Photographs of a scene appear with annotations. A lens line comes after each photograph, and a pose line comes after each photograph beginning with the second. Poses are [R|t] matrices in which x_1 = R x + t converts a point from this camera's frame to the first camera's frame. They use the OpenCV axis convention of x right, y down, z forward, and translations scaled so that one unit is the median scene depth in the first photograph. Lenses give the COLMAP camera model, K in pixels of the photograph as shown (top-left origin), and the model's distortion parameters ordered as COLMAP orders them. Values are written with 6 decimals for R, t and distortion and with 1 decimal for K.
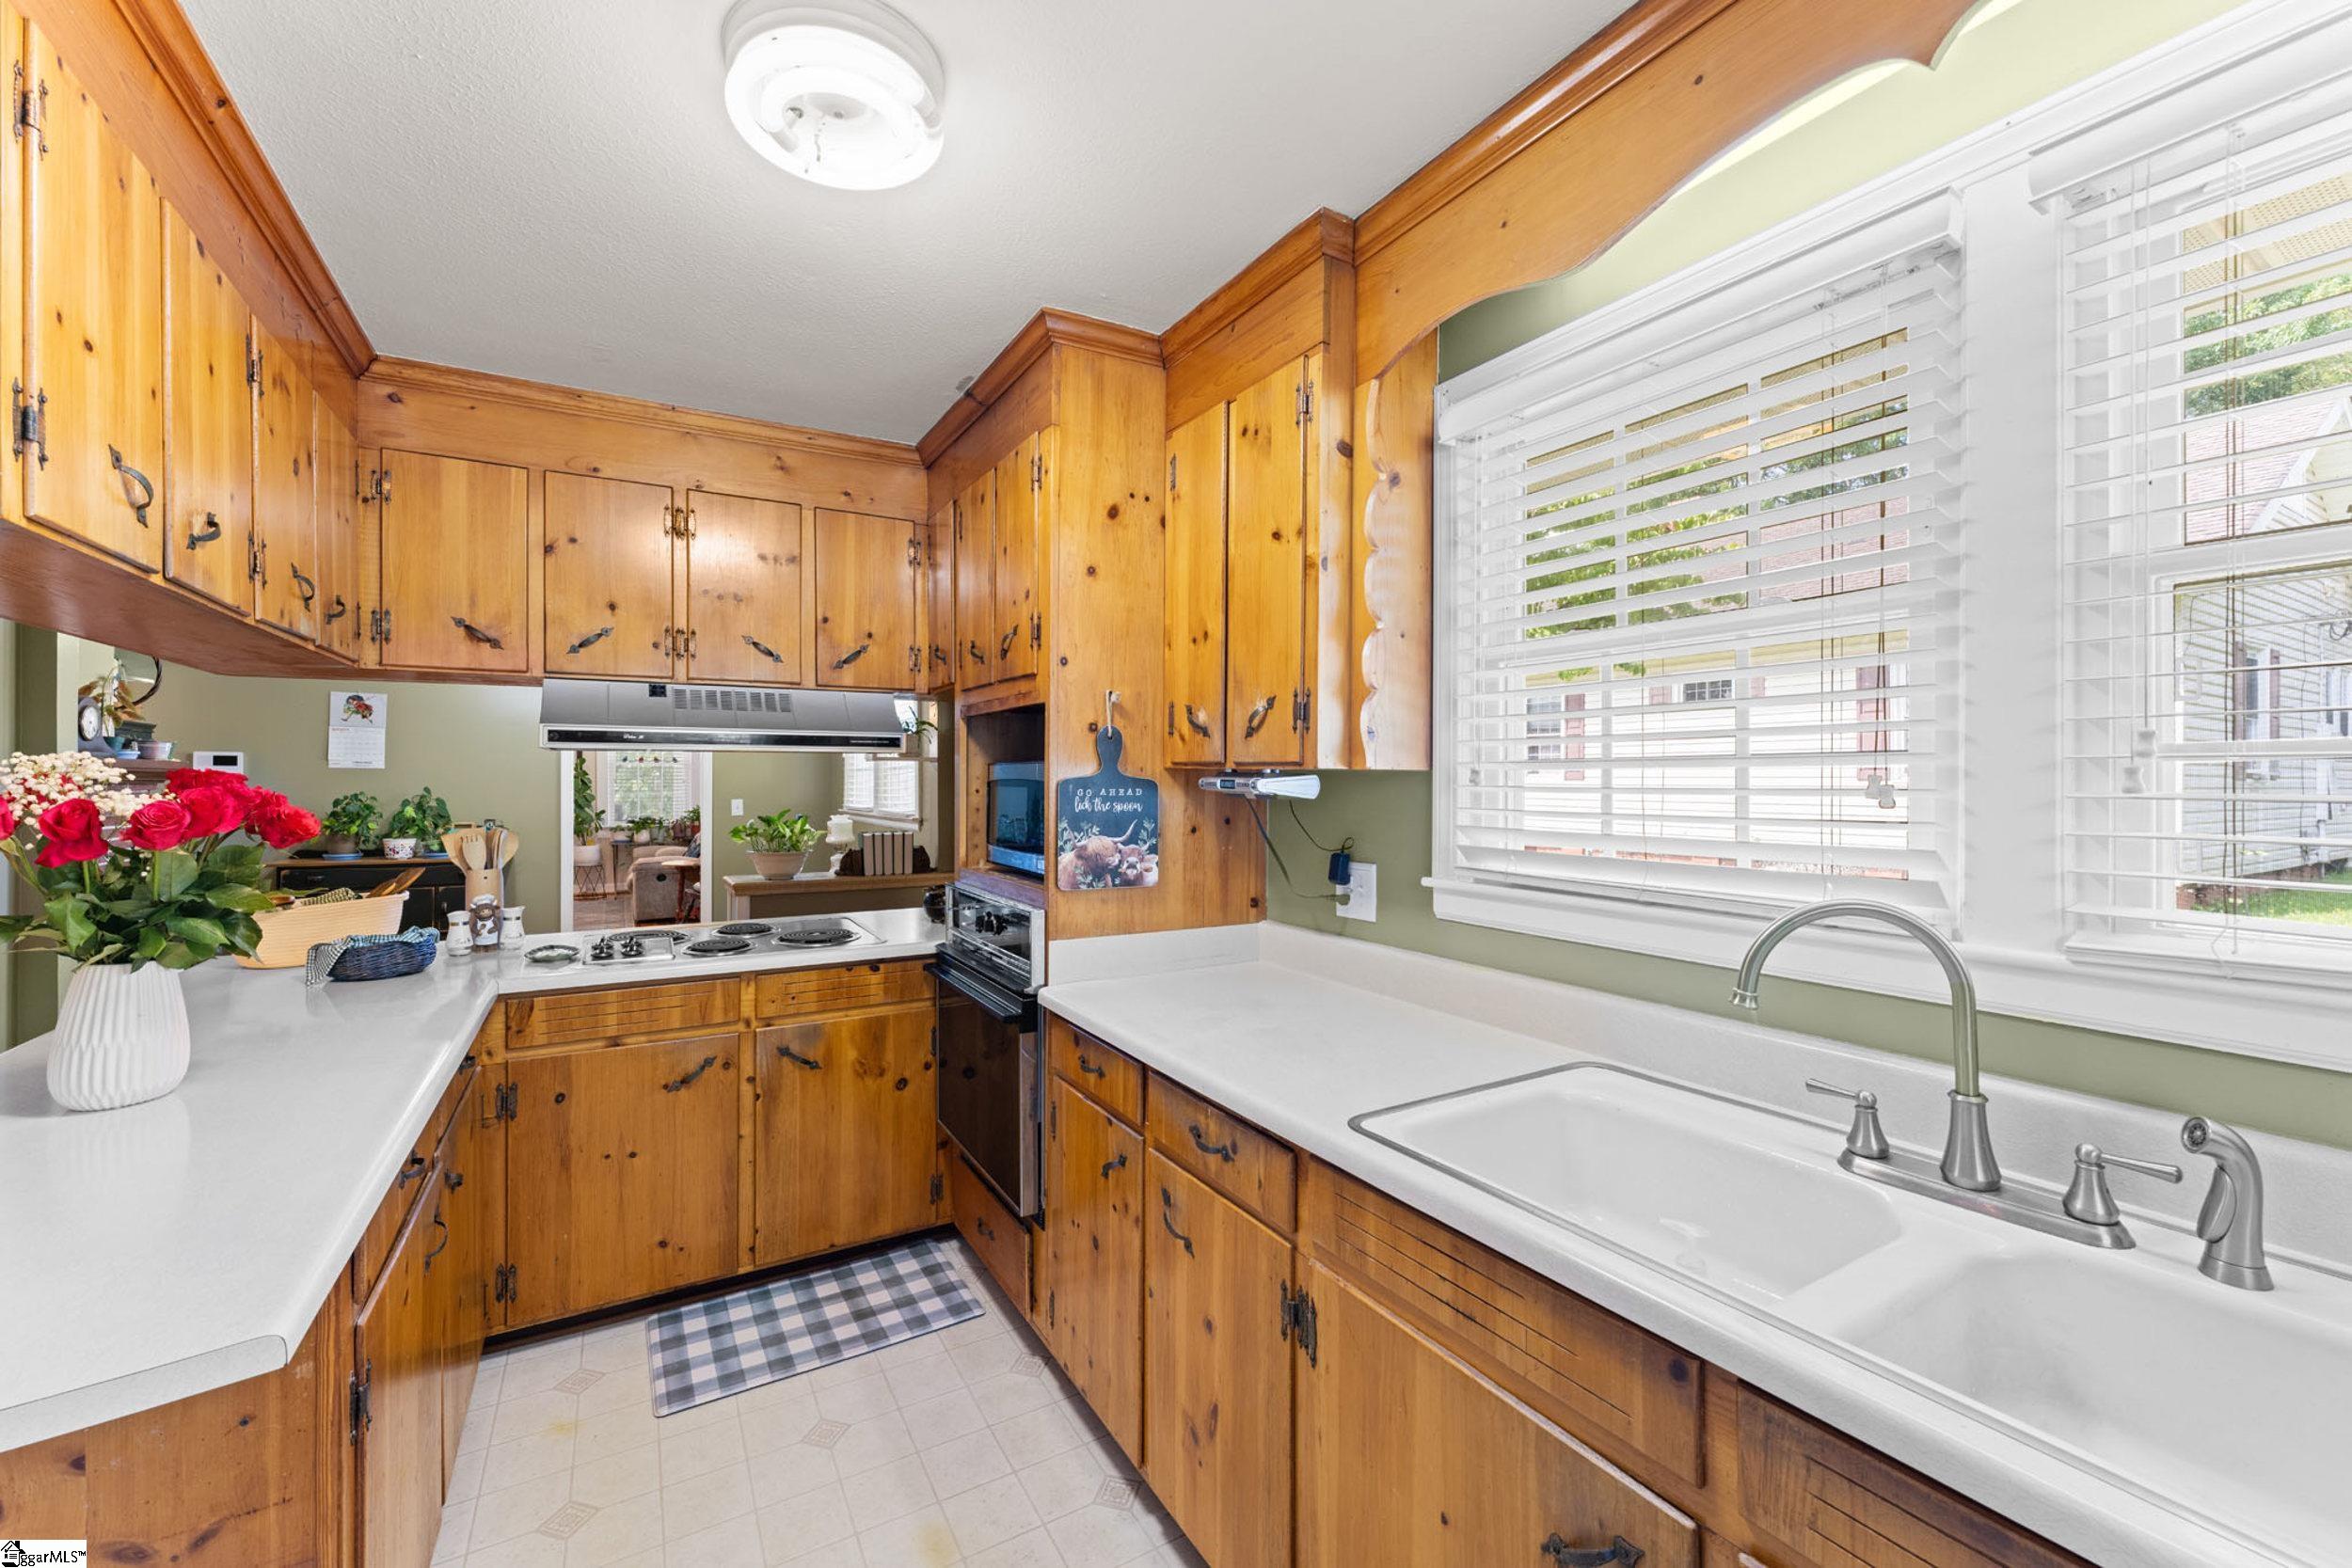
lens RADIAL K [[946.7, 0, 1169.2], [0, 946.7, 772.9], [0, 0, 1]] dist [0.000686, -0.001074]
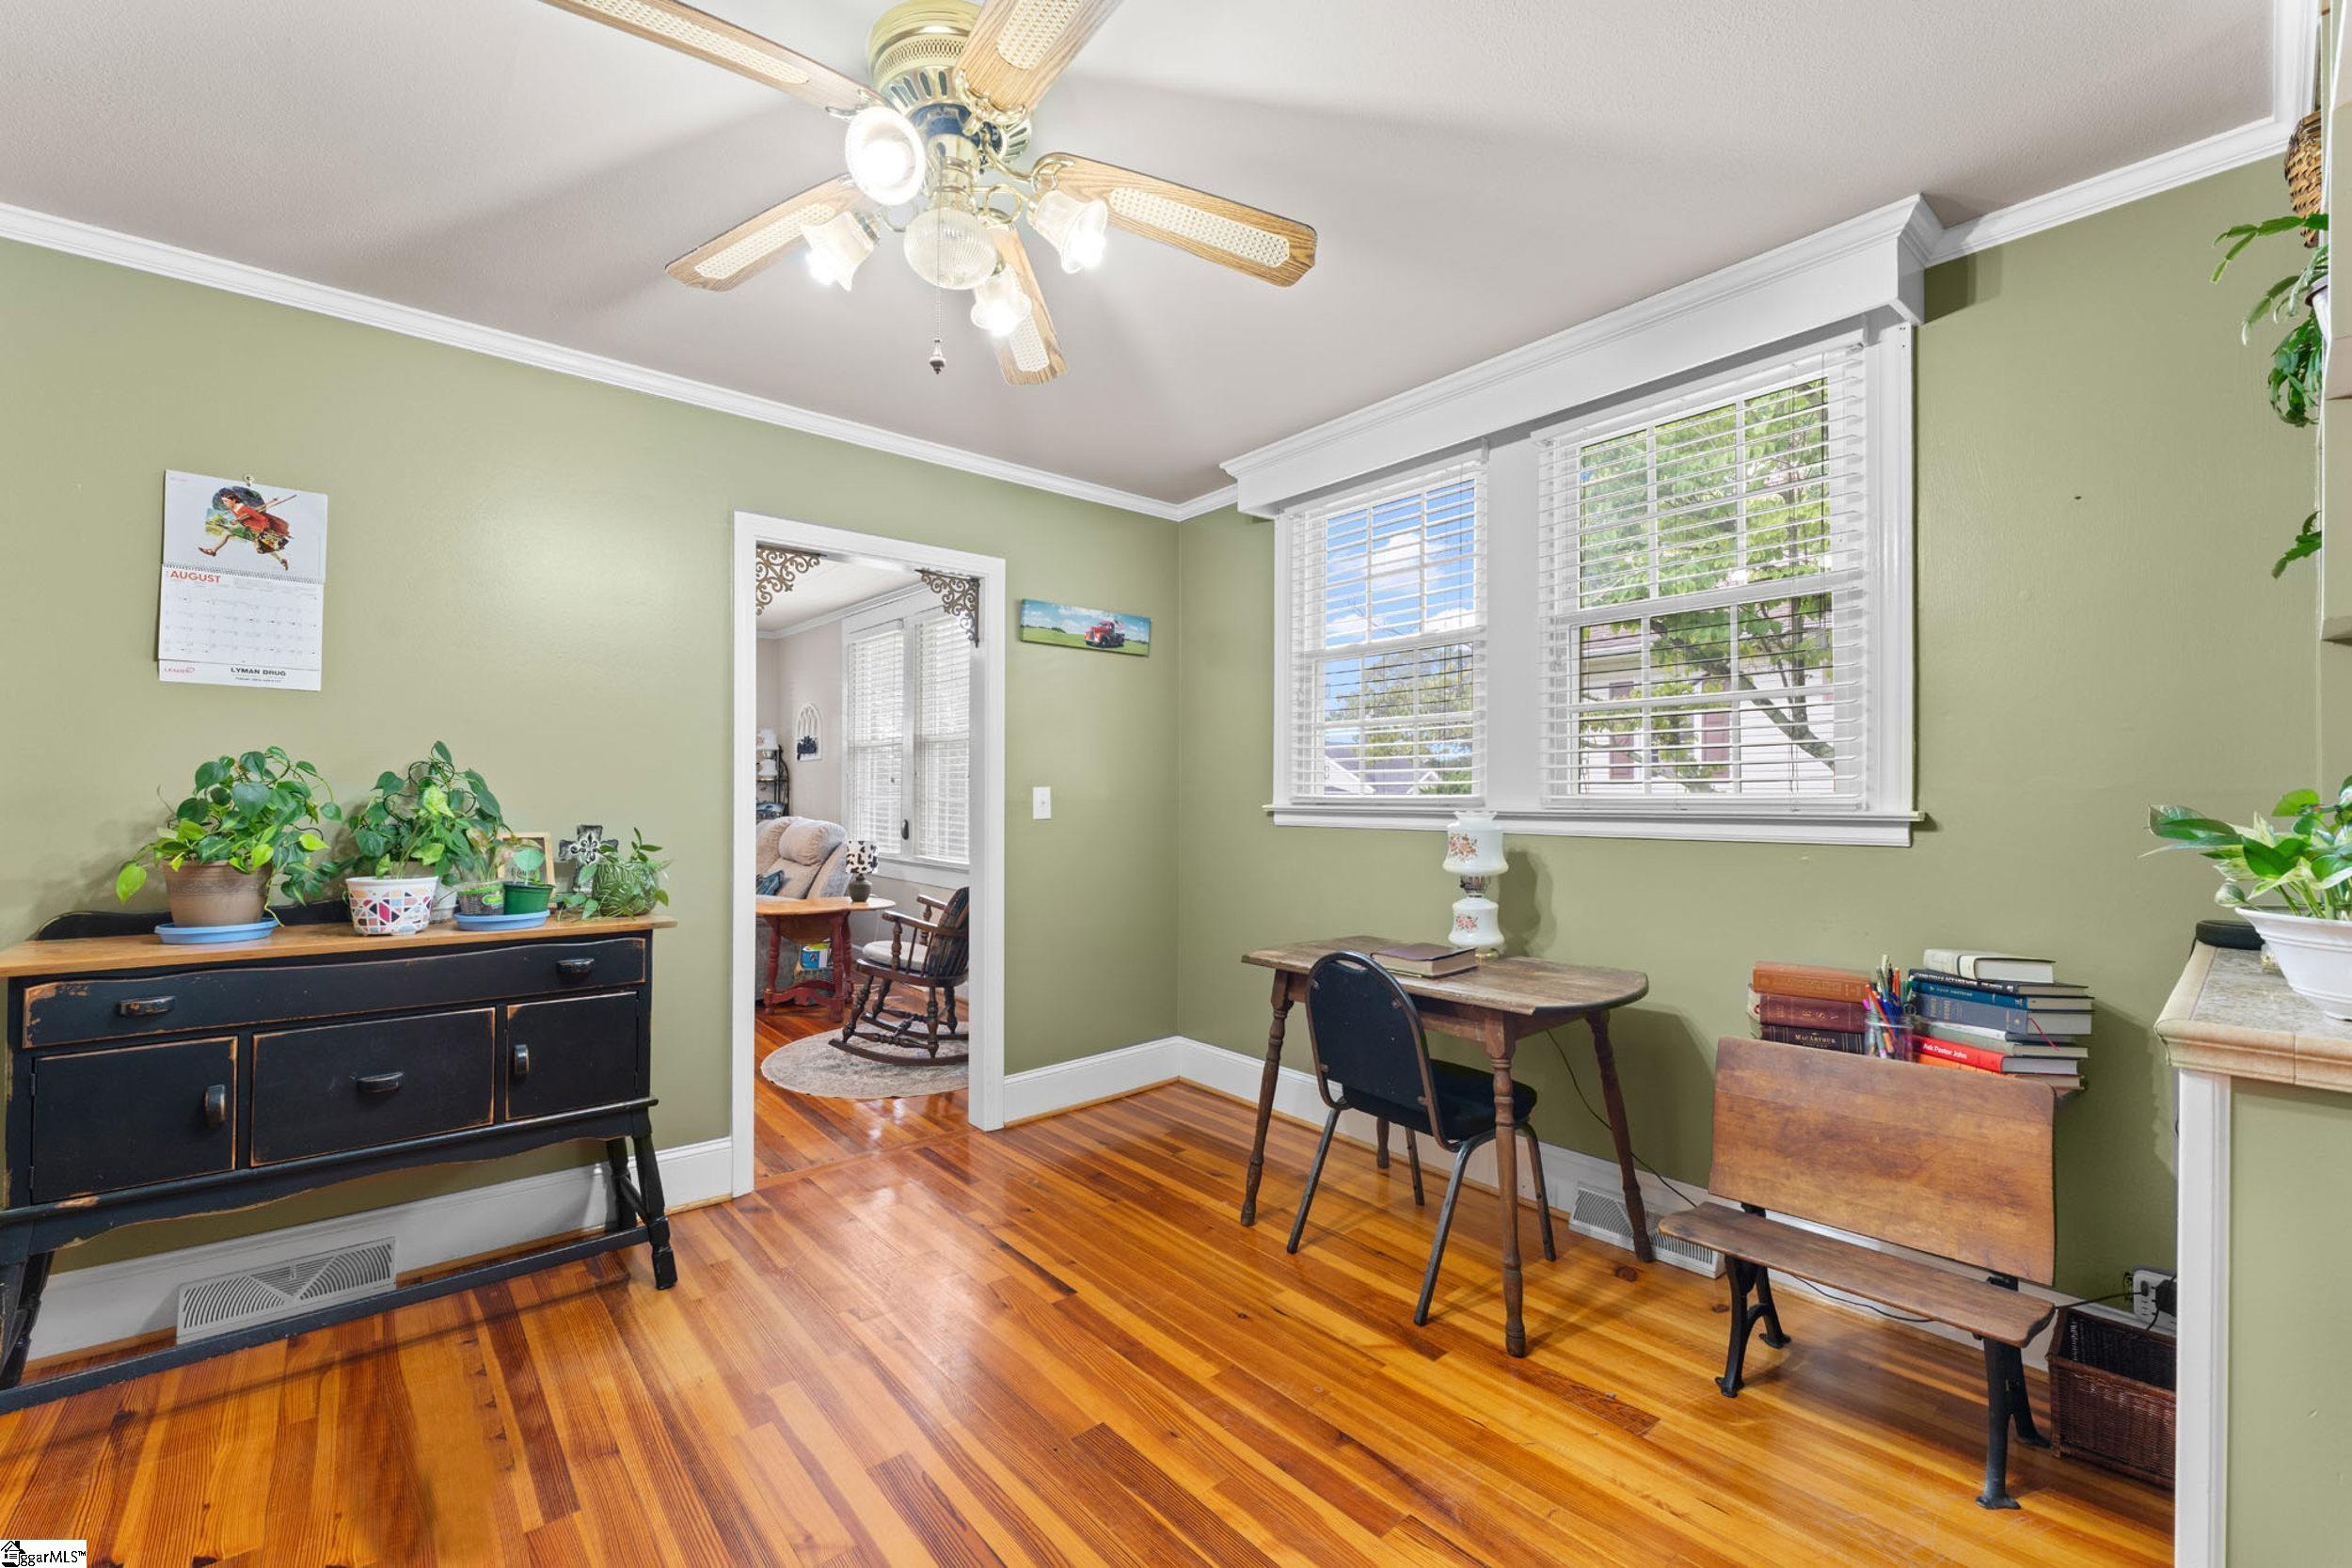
lens RADIAL K [[946.7, 0, 1149.7], [0, 946.7, 791.8], [0, 0, 1]] dist [0.000686, -0.001074]
pose [[0.985248, 0.003241, 0.171101, -1.535066], [-0.003596, 0.999992, 0.001762, 0.092361], [-0.171094, -0.002351, 0.985252, 1.542002]]
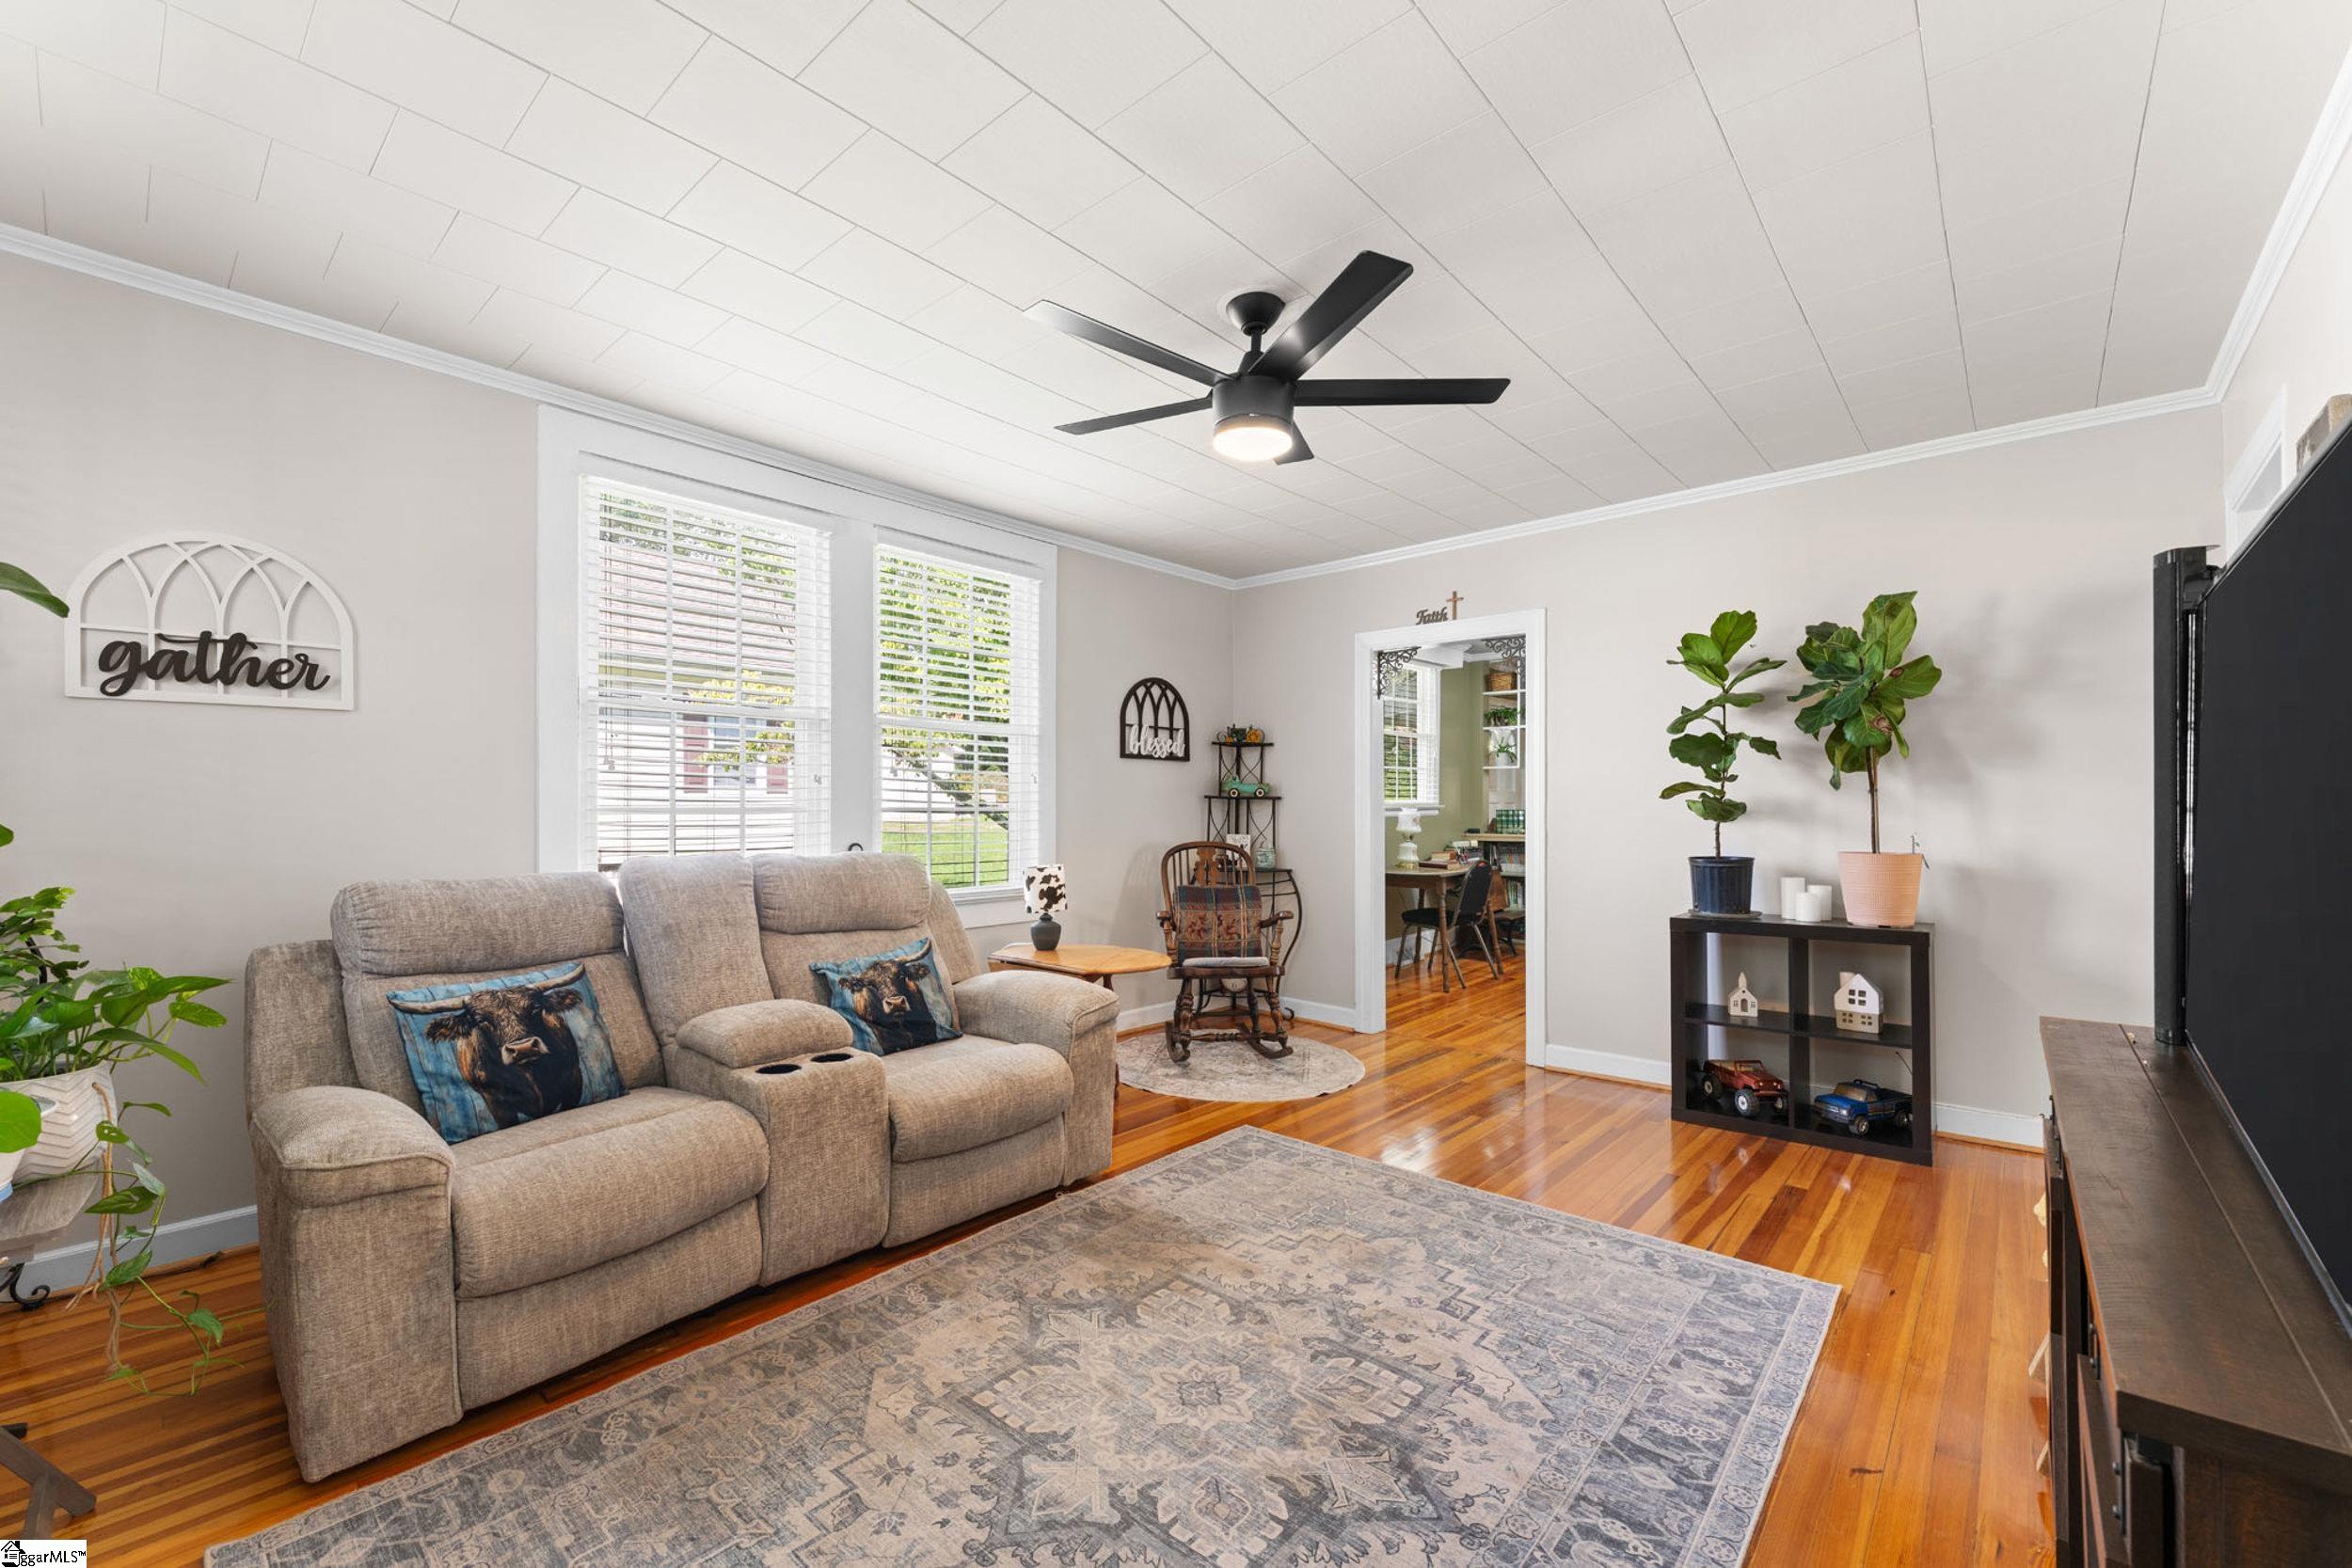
lens RADIAL K [[946.7, 0, 1158.4], [0, 946.7, 803.5], [0, 0, 1]] dist [0.000686, -0.001074]
pose [[-0.308293, 0.002614, 0.951288, -3.497418], [0.000730, 0.999997, -0.002511, 0.111224], [-0.951291, -0.000079, -0.308293, 4.281366]]
